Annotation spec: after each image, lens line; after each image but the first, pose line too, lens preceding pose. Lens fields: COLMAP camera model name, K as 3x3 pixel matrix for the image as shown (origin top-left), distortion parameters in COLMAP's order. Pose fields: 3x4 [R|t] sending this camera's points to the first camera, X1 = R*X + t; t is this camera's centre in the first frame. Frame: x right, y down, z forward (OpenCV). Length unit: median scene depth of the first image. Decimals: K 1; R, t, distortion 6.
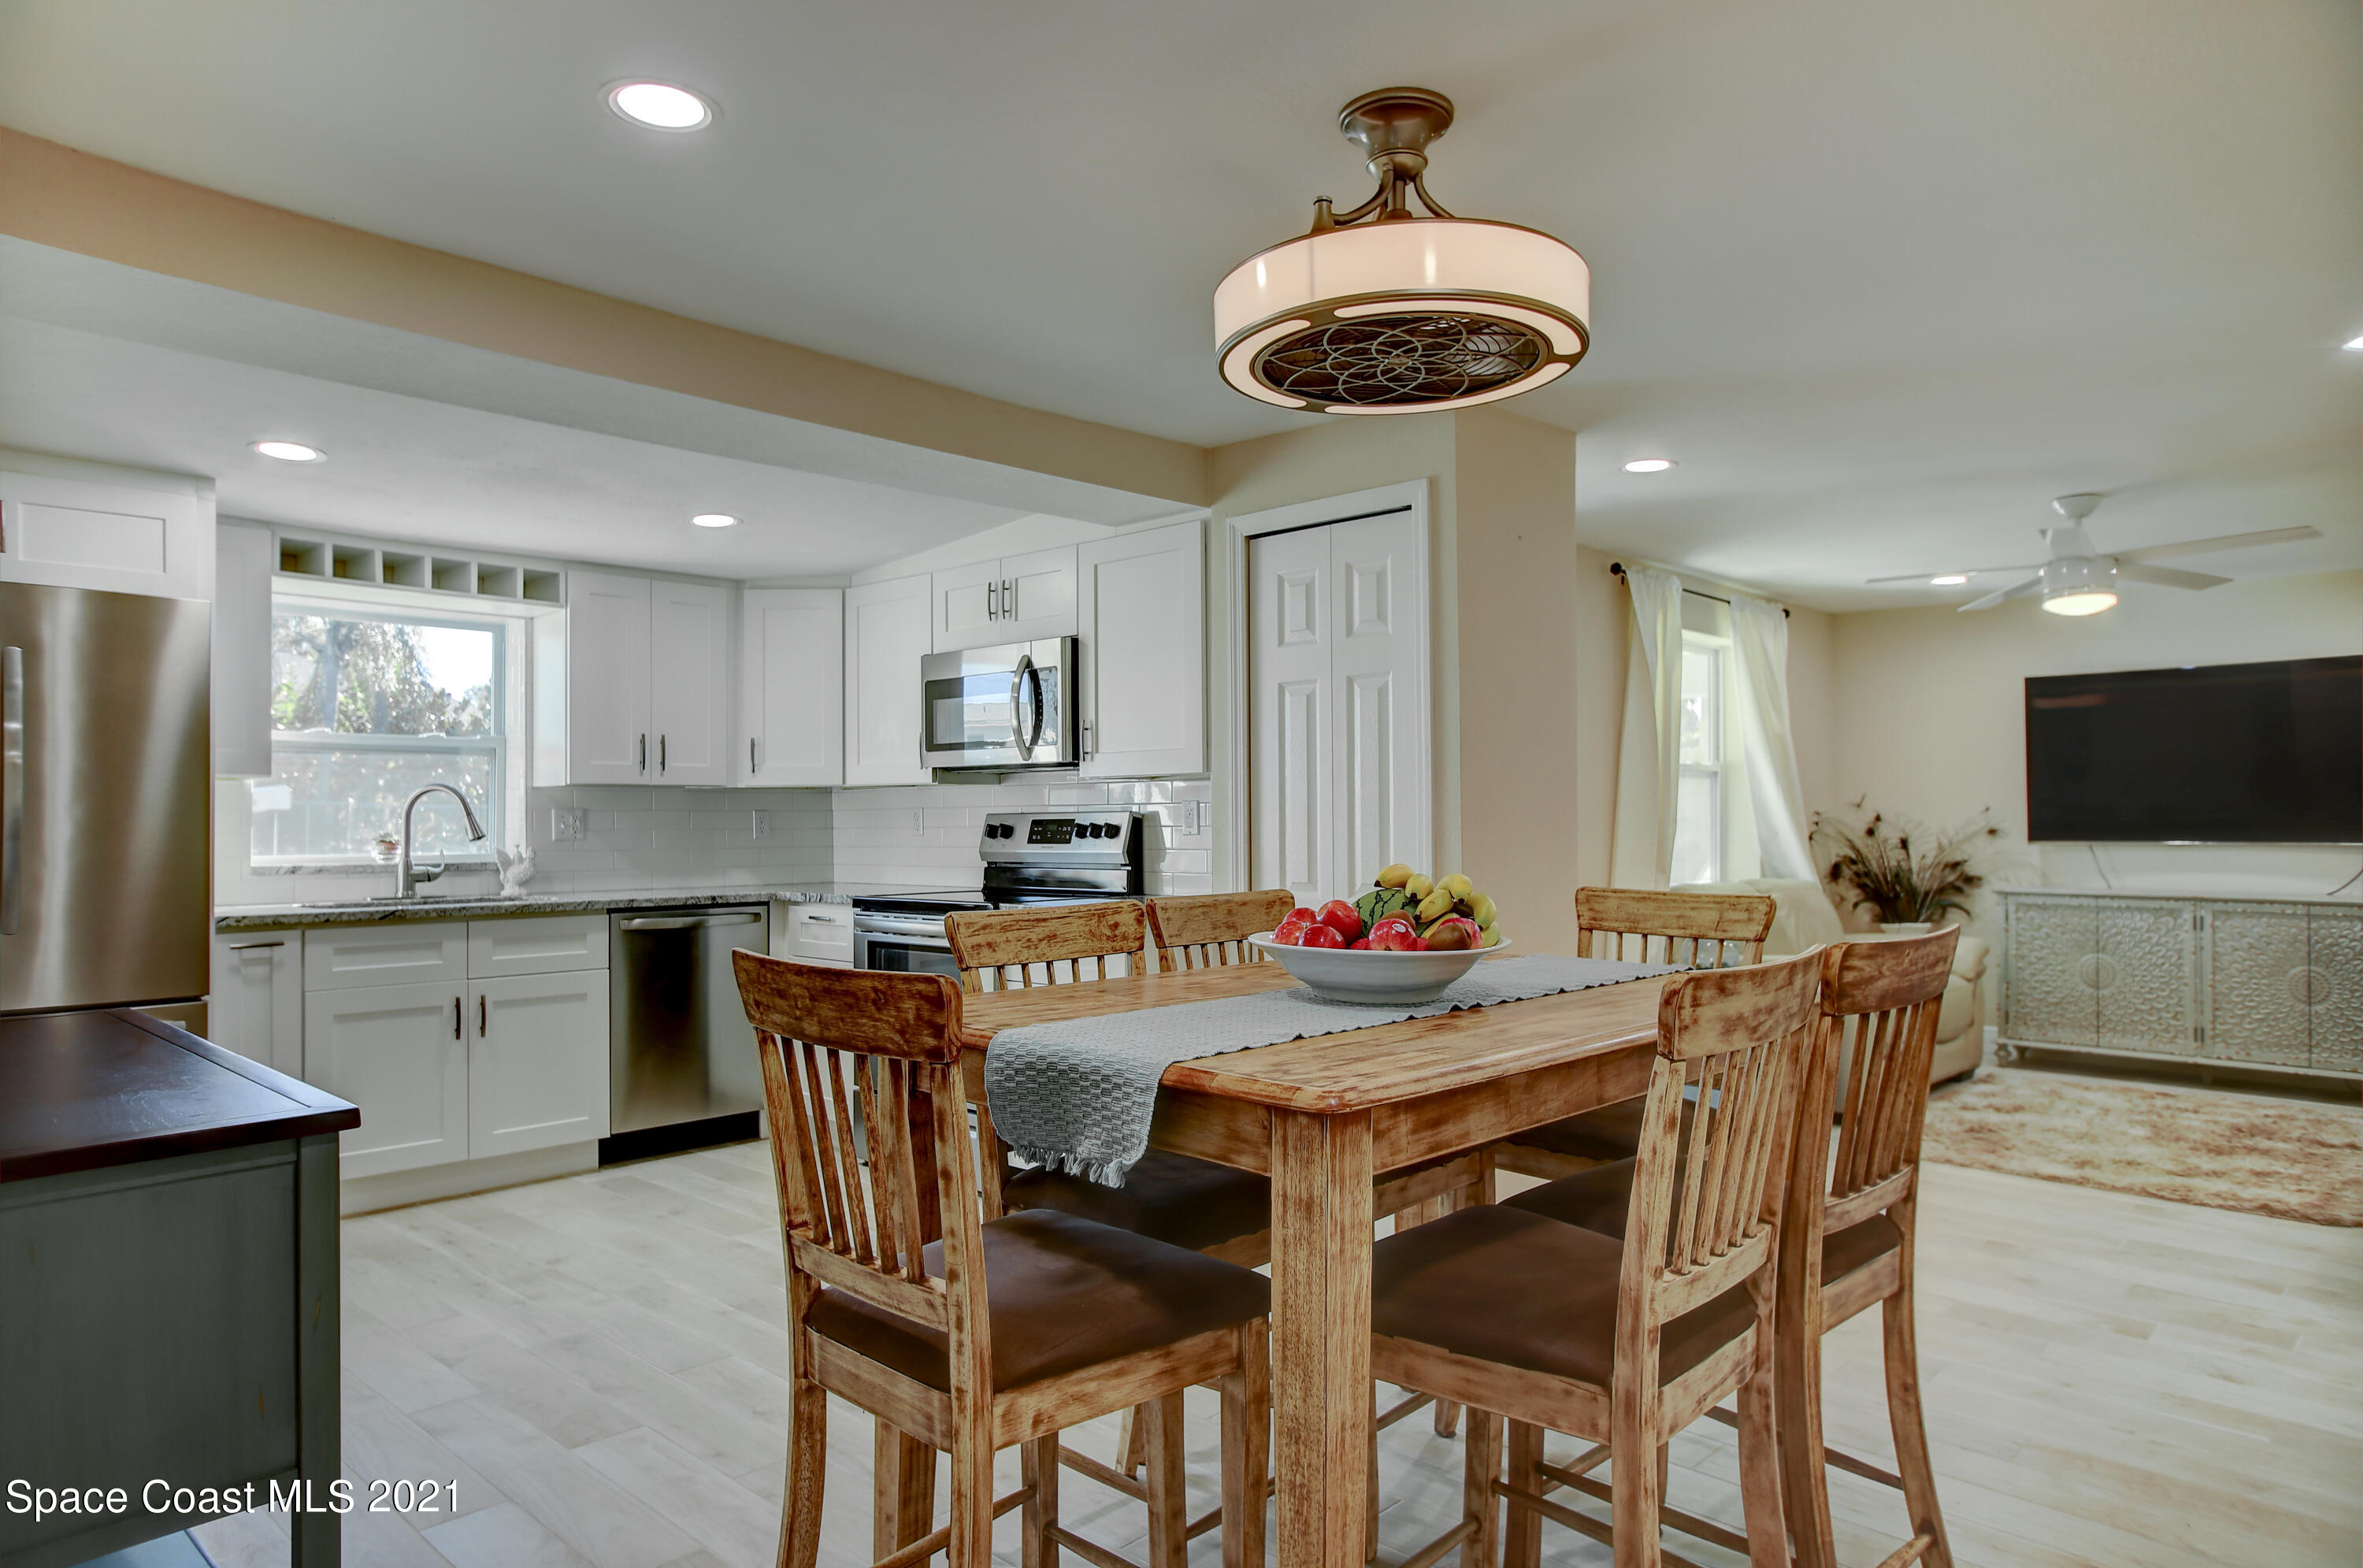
lens RADIAL K [[1421.2, 0, 1181.5], [0, 1421.2, 784.0], [0, 0, 1]] dist [-0.002462, 0.000394]
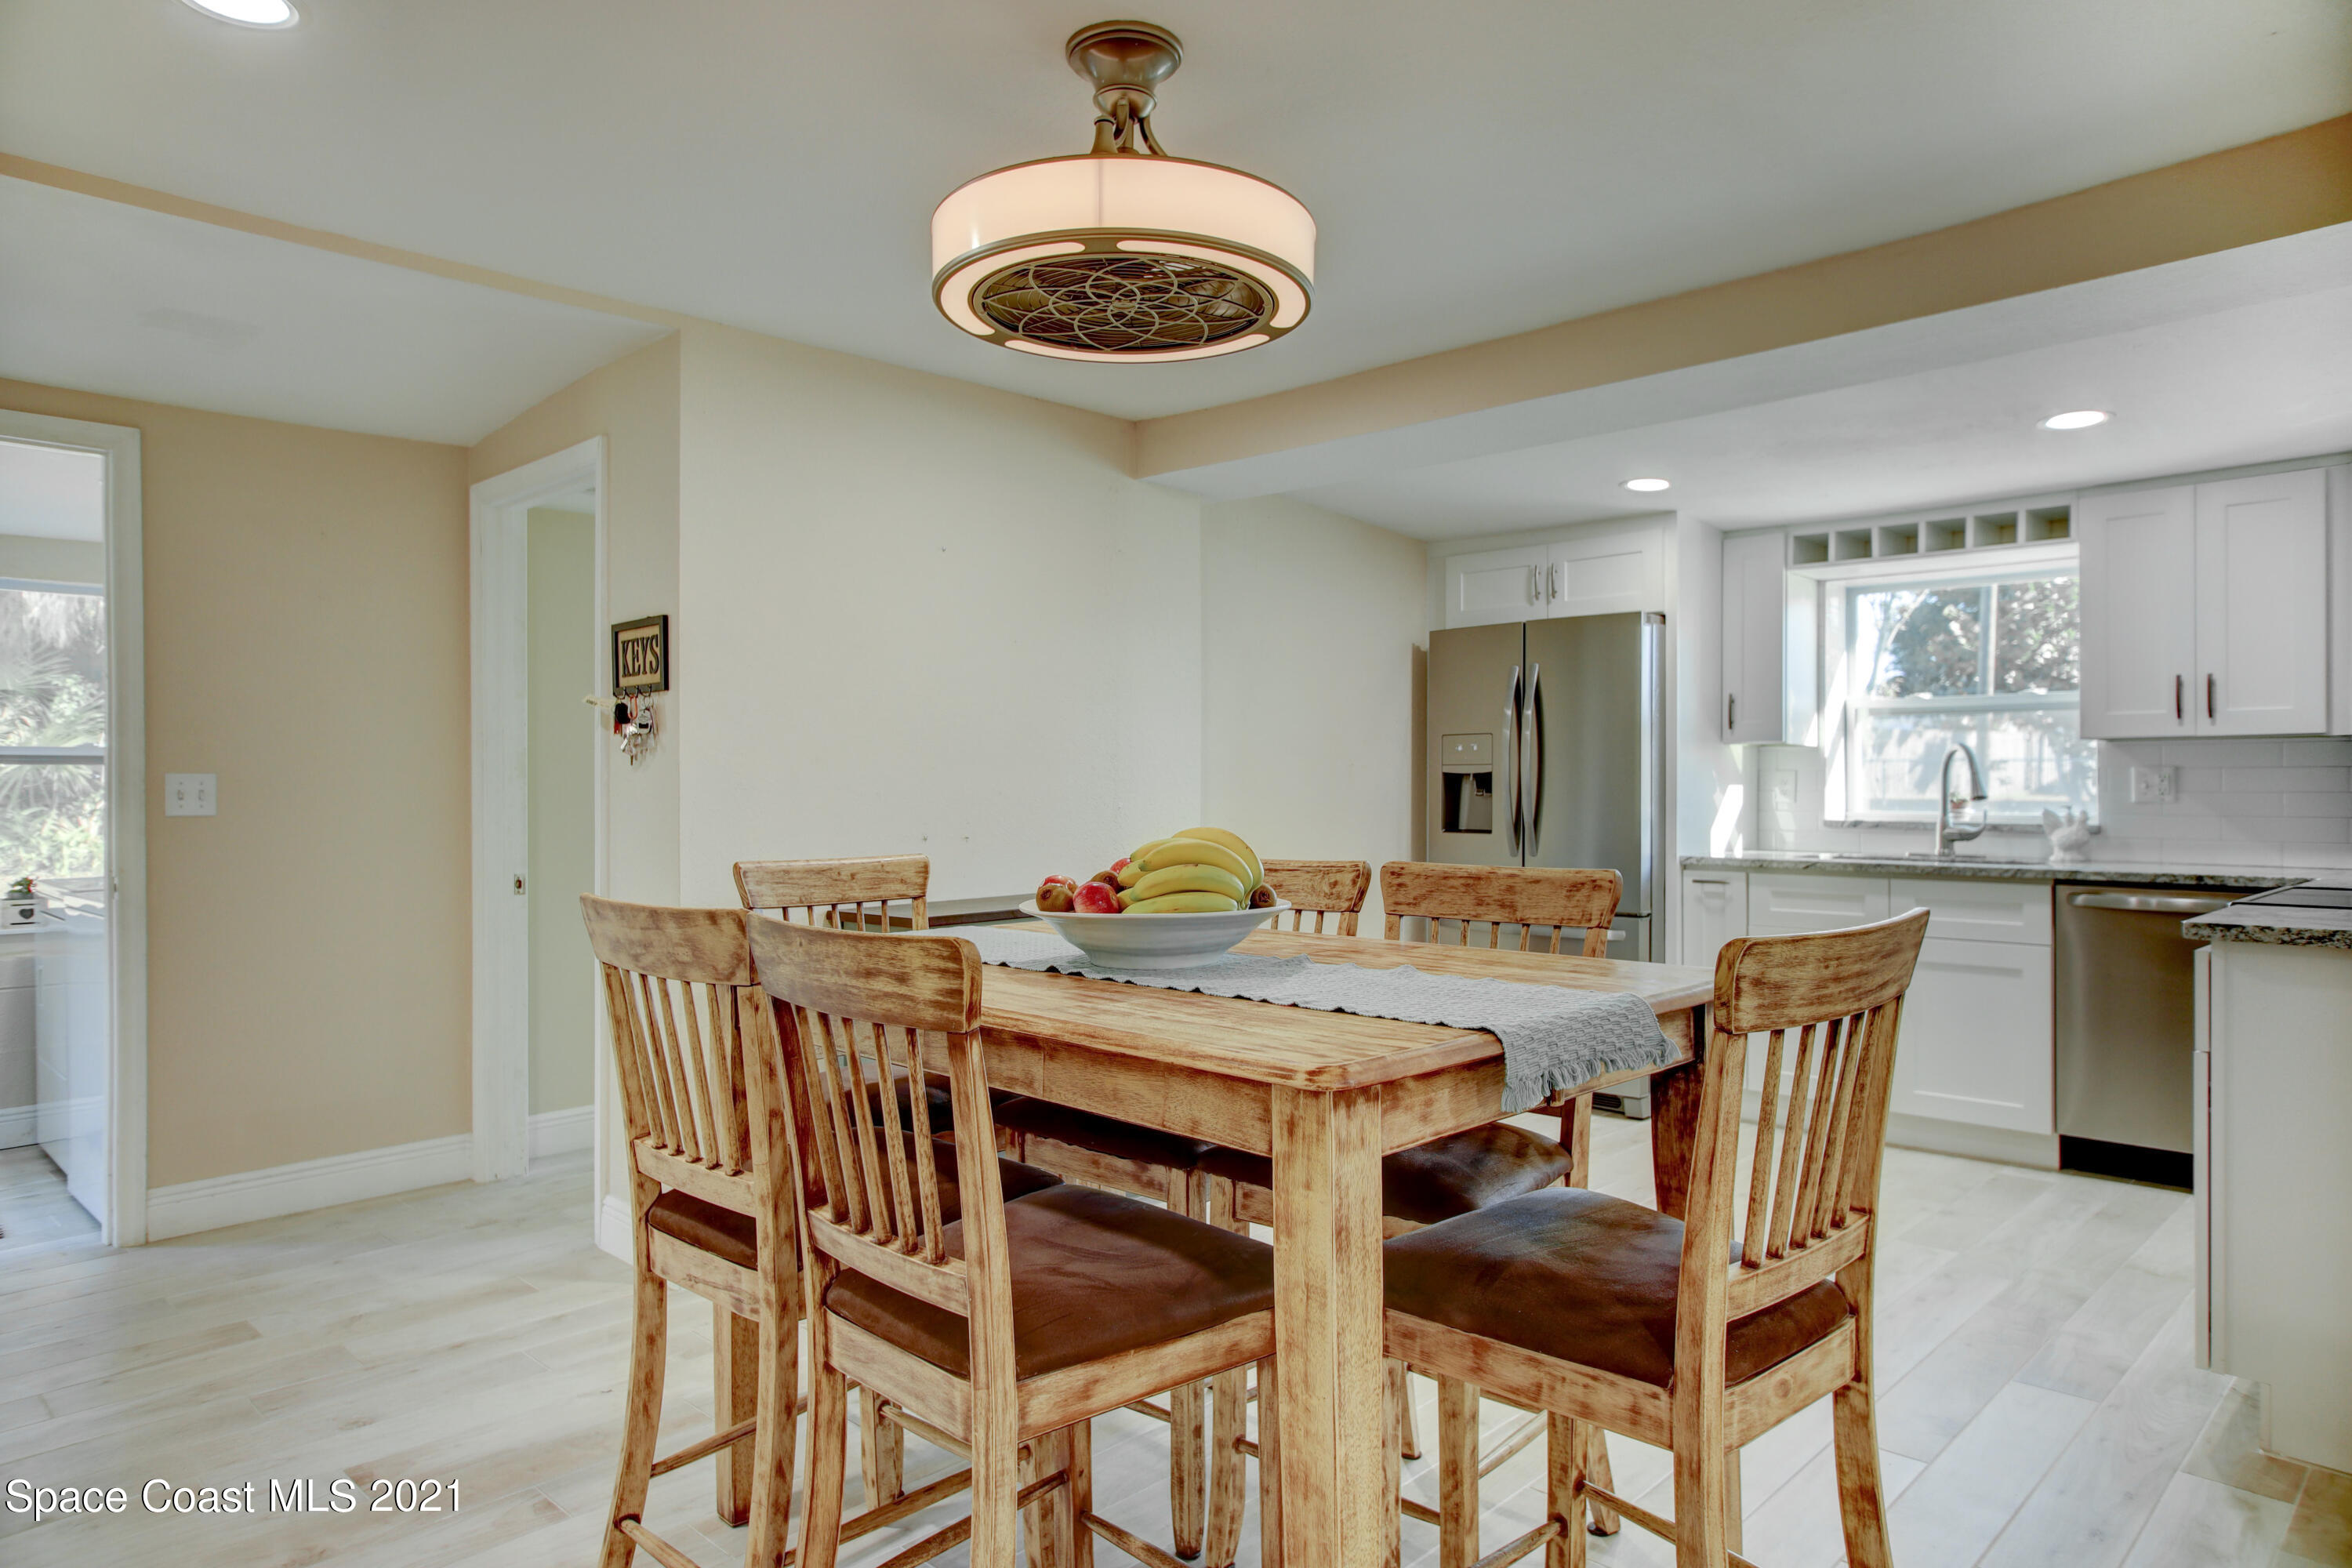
lens RADIAL K [[1444.0, 0, 1172.7], [0, 1444.0, 788.2], [0, 0, 1]] dist [-0.000334, 0.005807]
pose [[-0.000201, 0.006204, -0.999981, 0.538036], [0.025427, 0.999657, 0.006197, 0.012038], [0.999677, -0.025425, -0.000358, 0.485149]]
